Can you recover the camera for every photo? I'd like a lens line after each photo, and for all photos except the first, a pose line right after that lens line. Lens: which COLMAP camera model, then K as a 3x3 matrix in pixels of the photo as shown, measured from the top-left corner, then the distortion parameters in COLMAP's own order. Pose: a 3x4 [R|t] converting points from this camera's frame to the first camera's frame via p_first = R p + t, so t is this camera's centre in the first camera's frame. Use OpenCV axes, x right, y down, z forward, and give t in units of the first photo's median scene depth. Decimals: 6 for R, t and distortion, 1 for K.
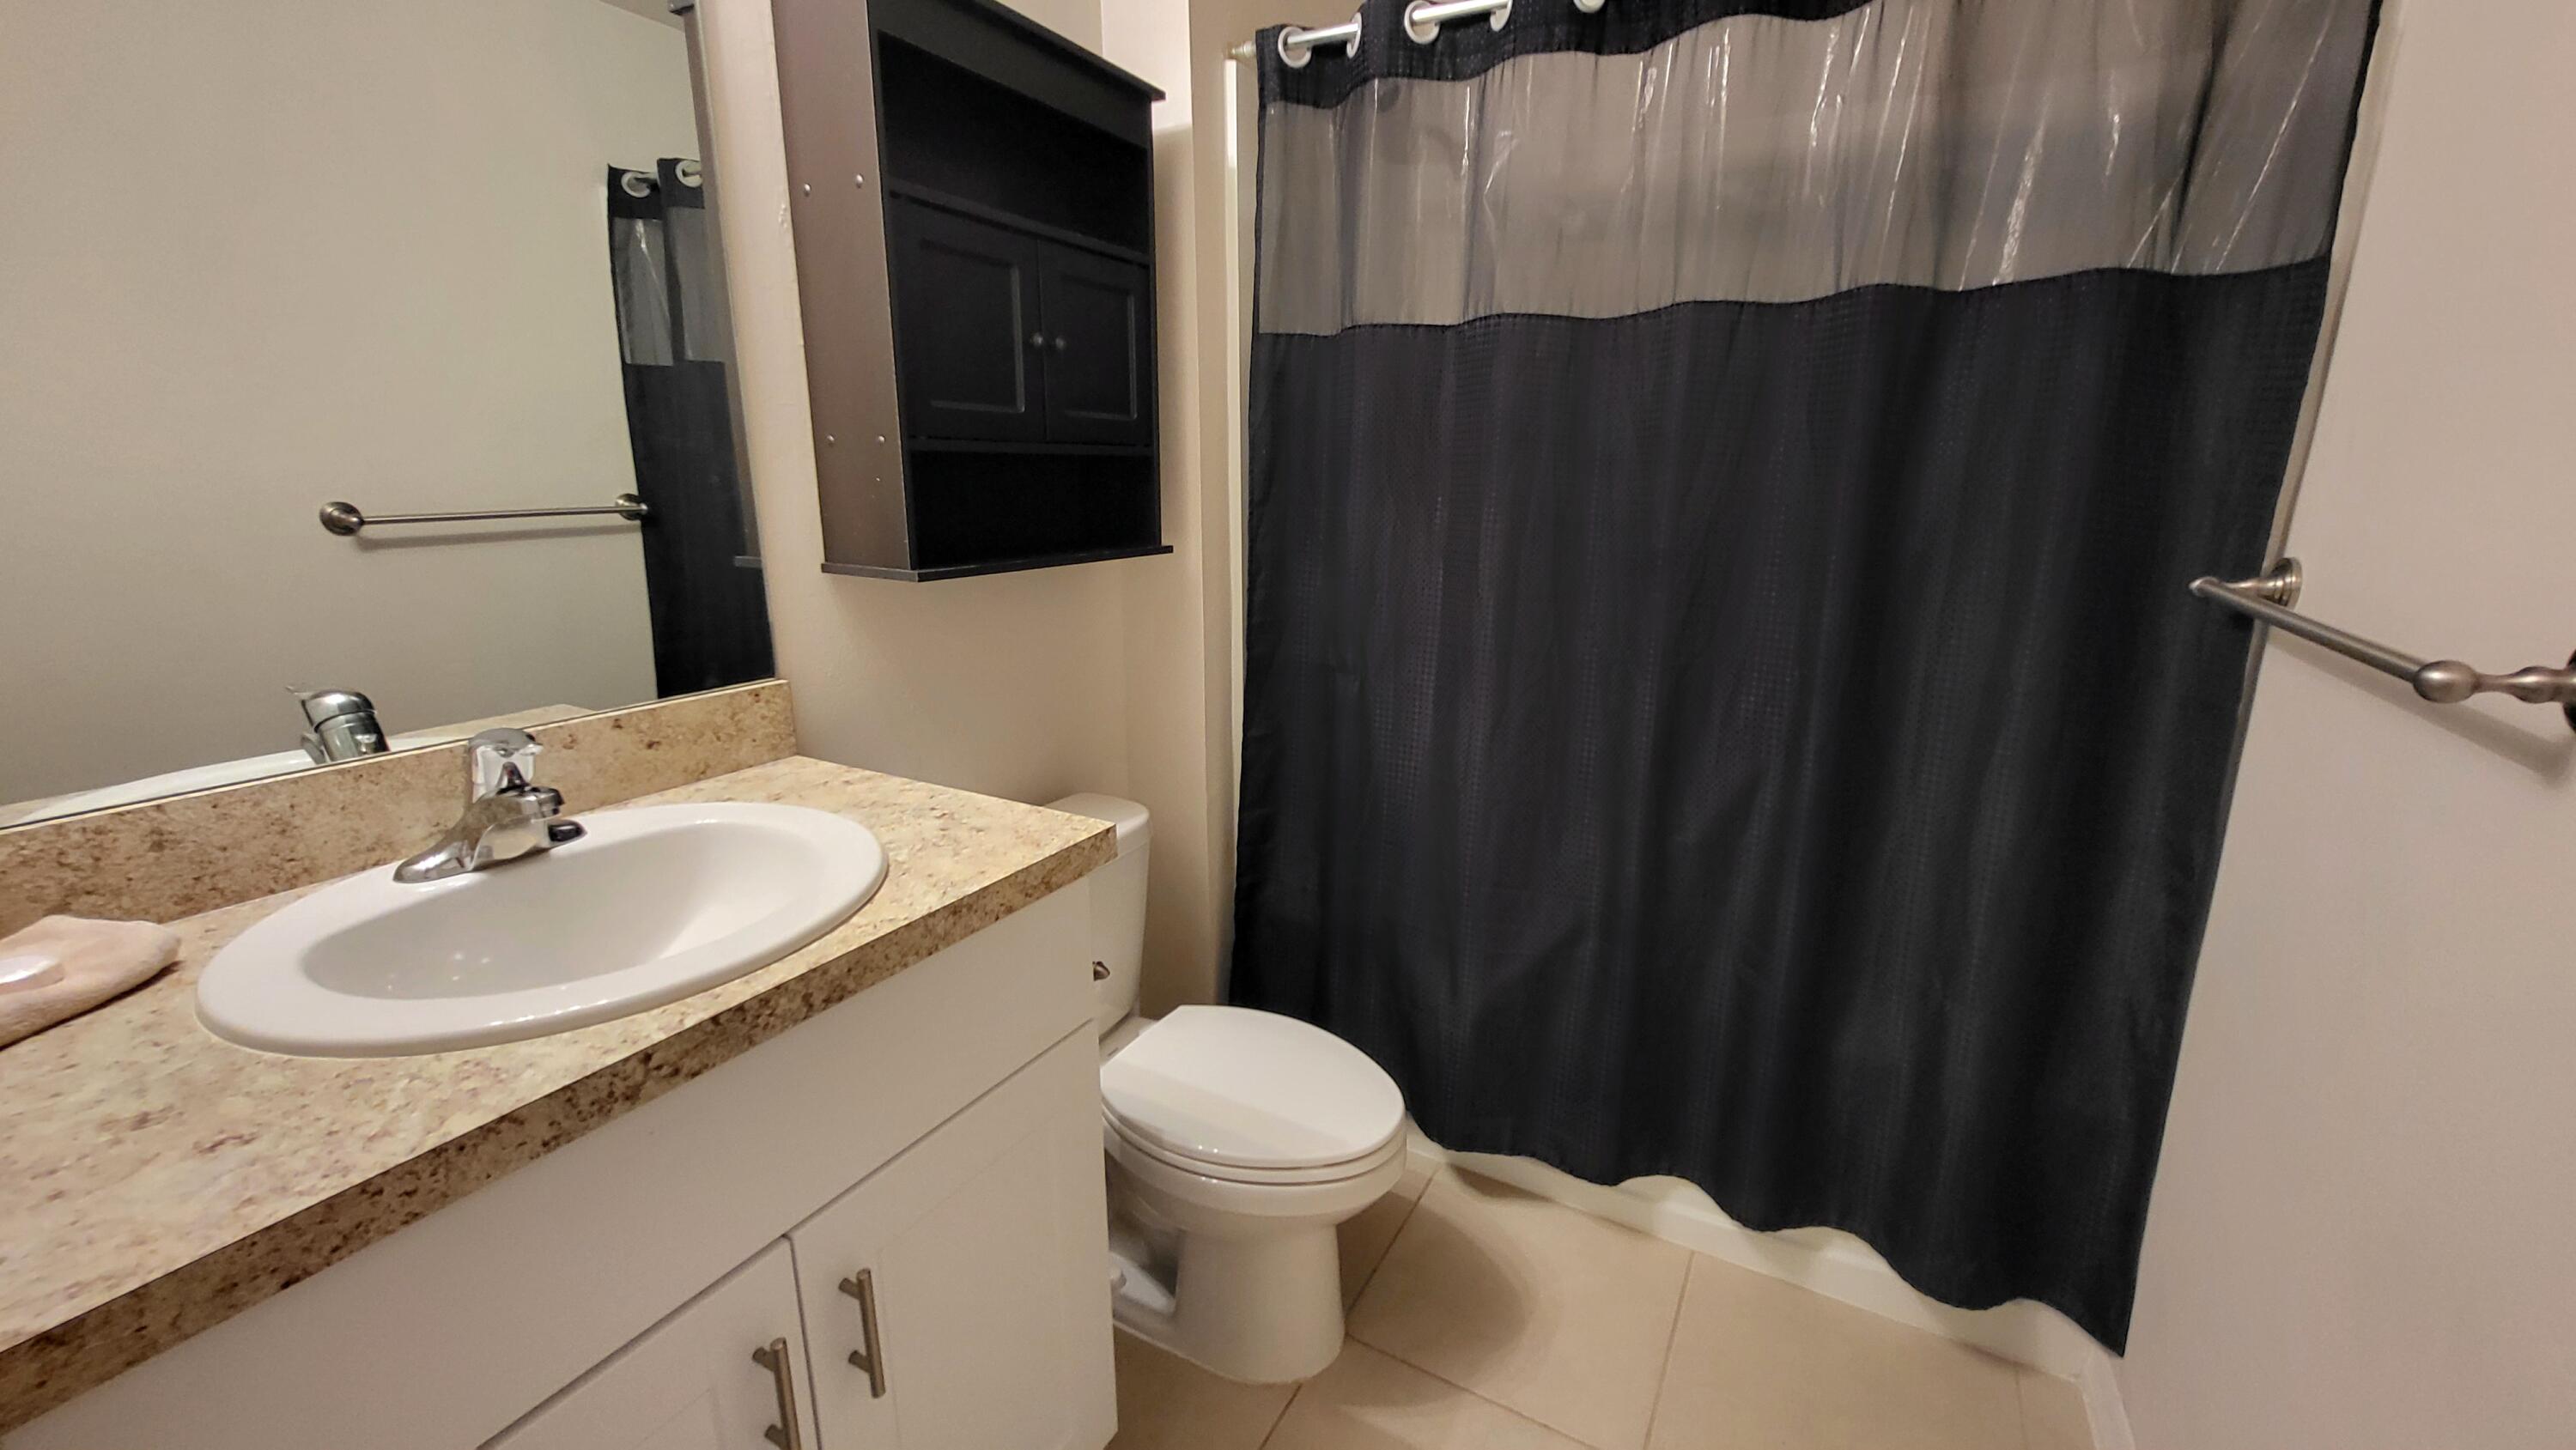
lens RADIAL K [[1010.3, 0, 1308.9], [0, 1010.3, 708.4], [0, 0, 1]] dist [0.000814, 0.000053]
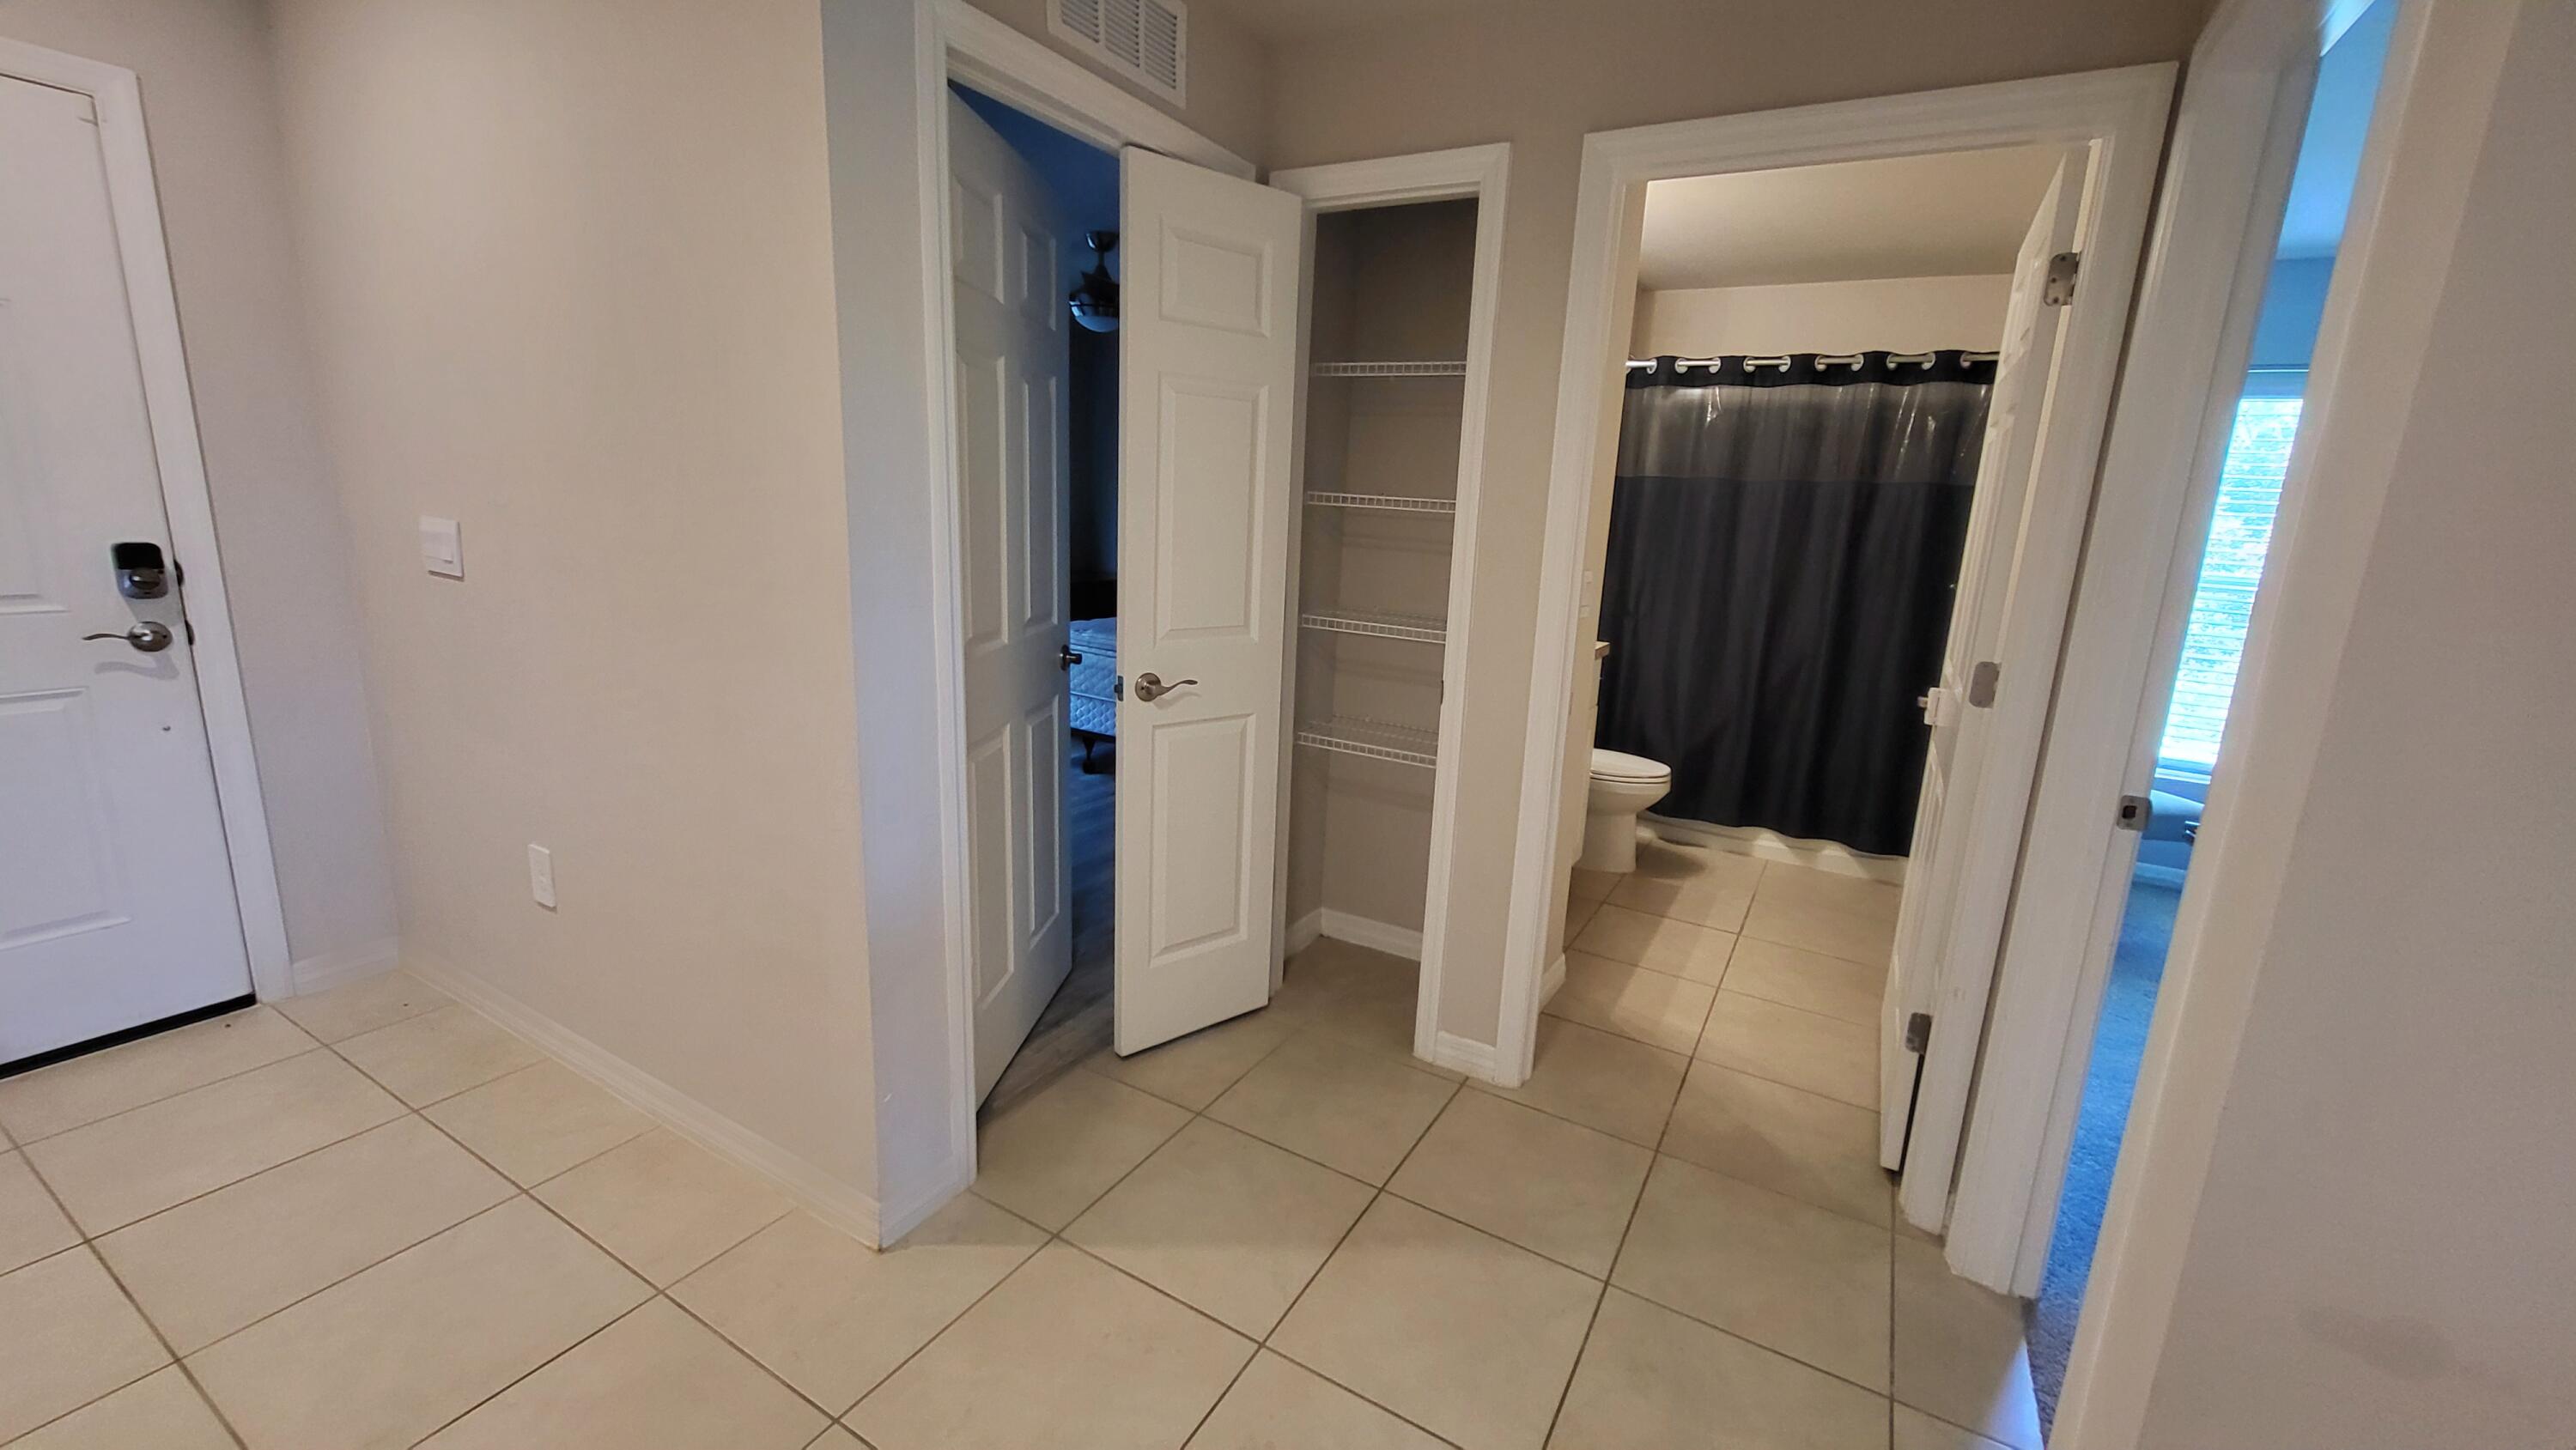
lens RADIAL K [[1010.3, 0, 1308.9], [0, 1010.3, 708.4], [0, 0, 1]] dist [0.000814, 0.000053]
pose [[0.999221, 0.039427, -0.001717, -0.796291], [-0.039461, 0.998741, -0.030984, 0.321037], [0.000493, 0.031028, 0.999518, -1.560445]]
